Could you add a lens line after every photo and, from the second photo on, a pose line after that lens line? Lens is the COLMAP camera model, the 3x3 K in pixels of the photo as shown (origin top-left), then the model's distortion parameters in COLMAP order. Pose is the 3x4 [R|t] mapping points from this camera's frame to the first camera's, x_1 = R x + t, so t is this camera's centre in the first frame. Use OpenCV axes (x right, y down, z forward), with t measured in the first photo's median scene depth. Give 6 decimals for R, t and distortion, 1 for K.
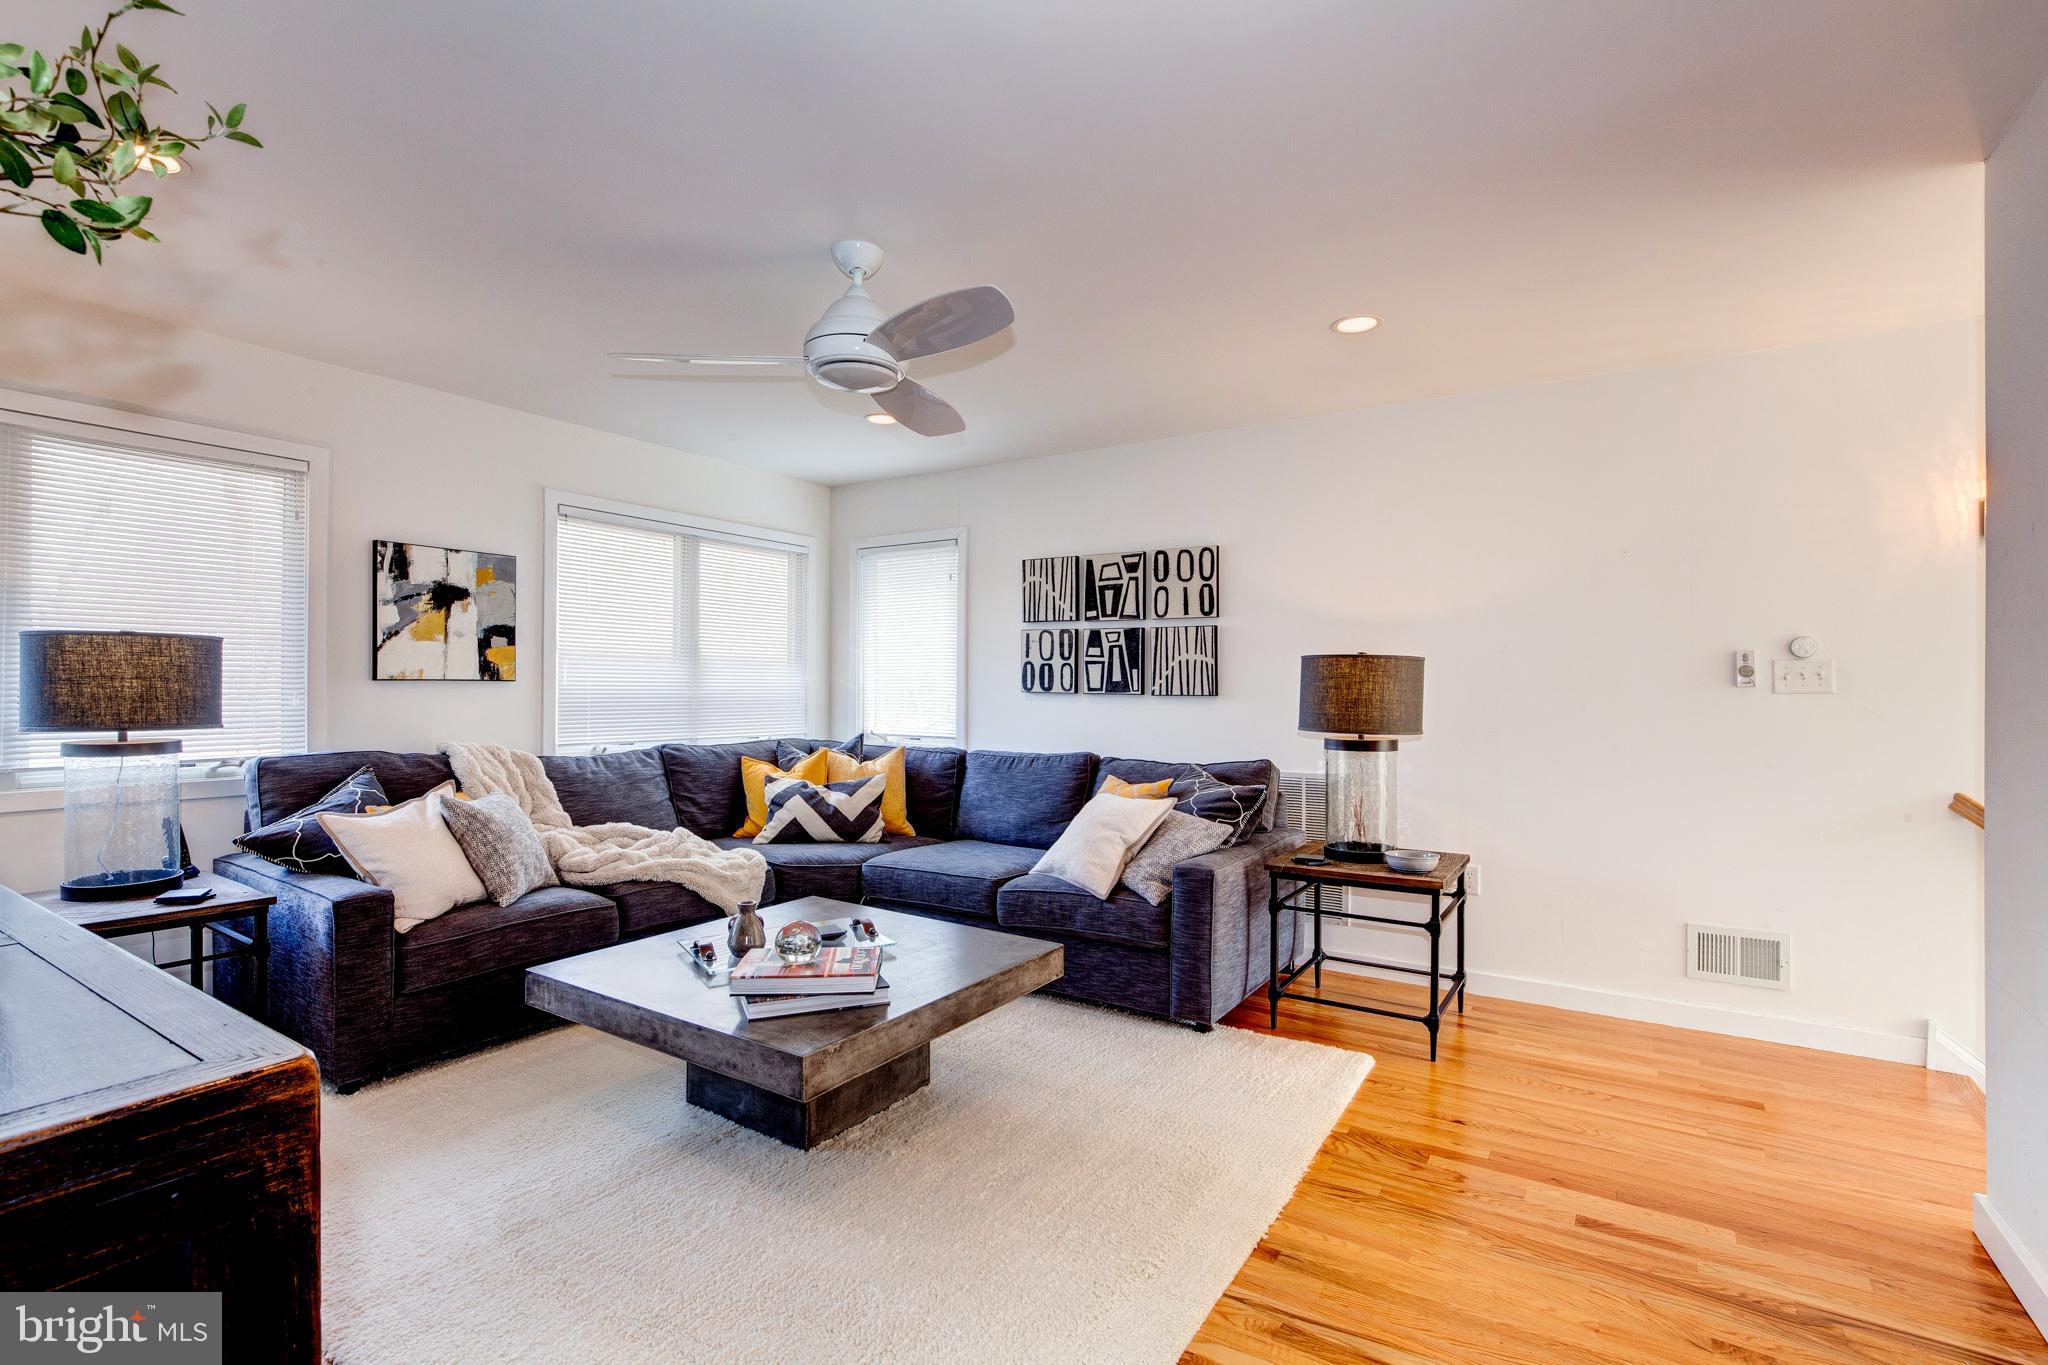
lens RADIAL K [[939.2, 0, 1027.6], [0, 939.2, 687.7], [0, 0, 1]] dist [-0.022670, 0.006013]
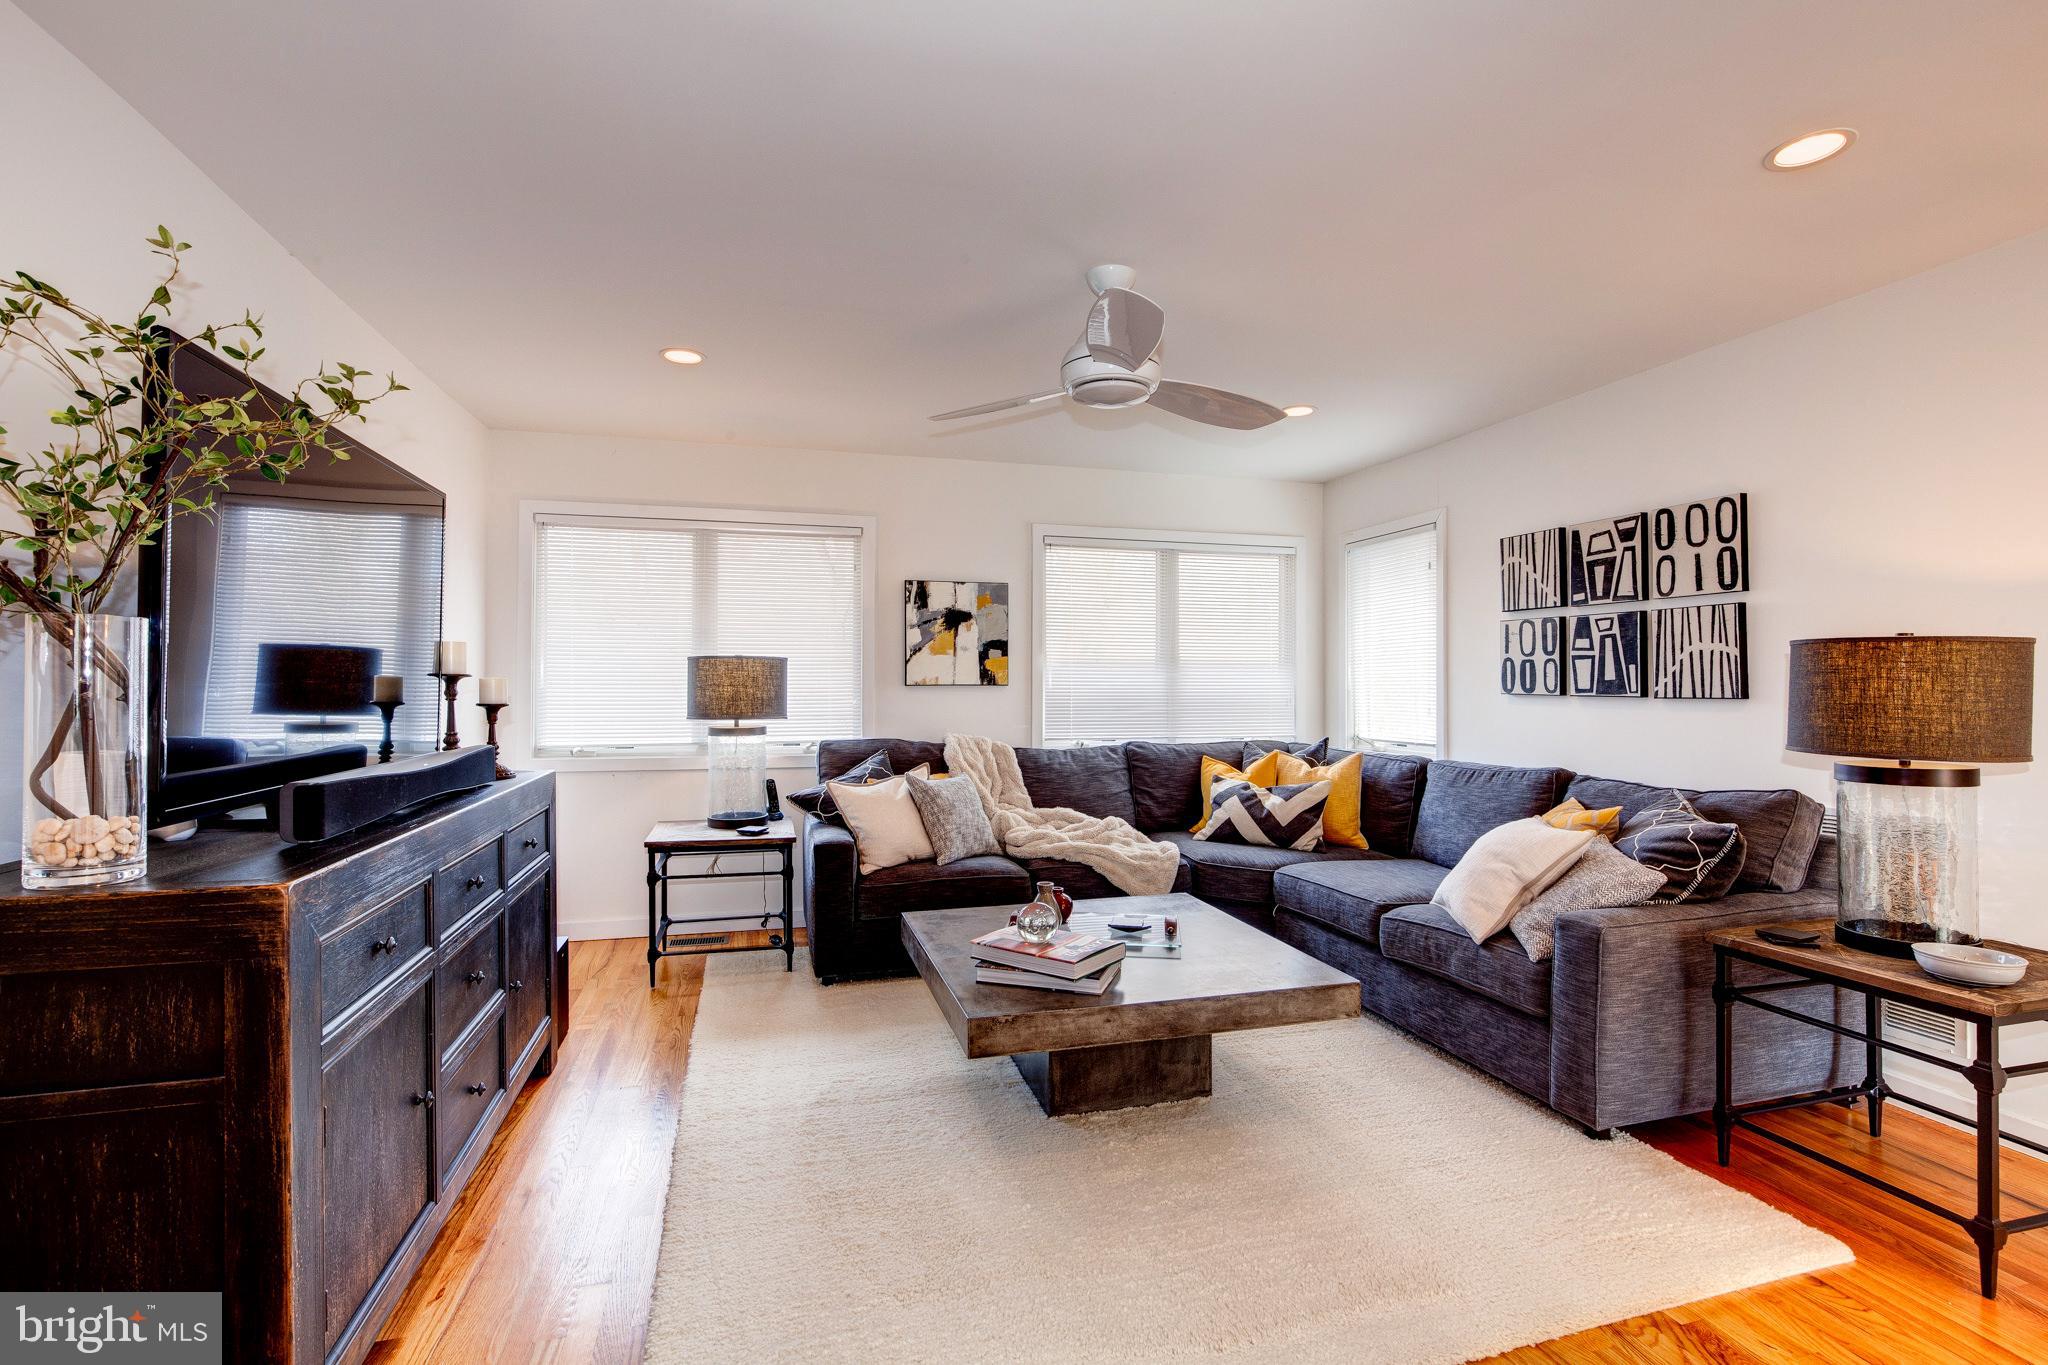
lens RADIAL K [[939.2, 0, 1024.0], [0, 939.2, 682.5], [0, 0, 1]] dist [-0.022670, 0.006013]
pose [[0.750454, -0.008971, -0.660862, 0.311496], [0.003776, 0.999950, -0.009285, 0.000552], [0.660912, 0.004472, 0.750450, 0.108977]]
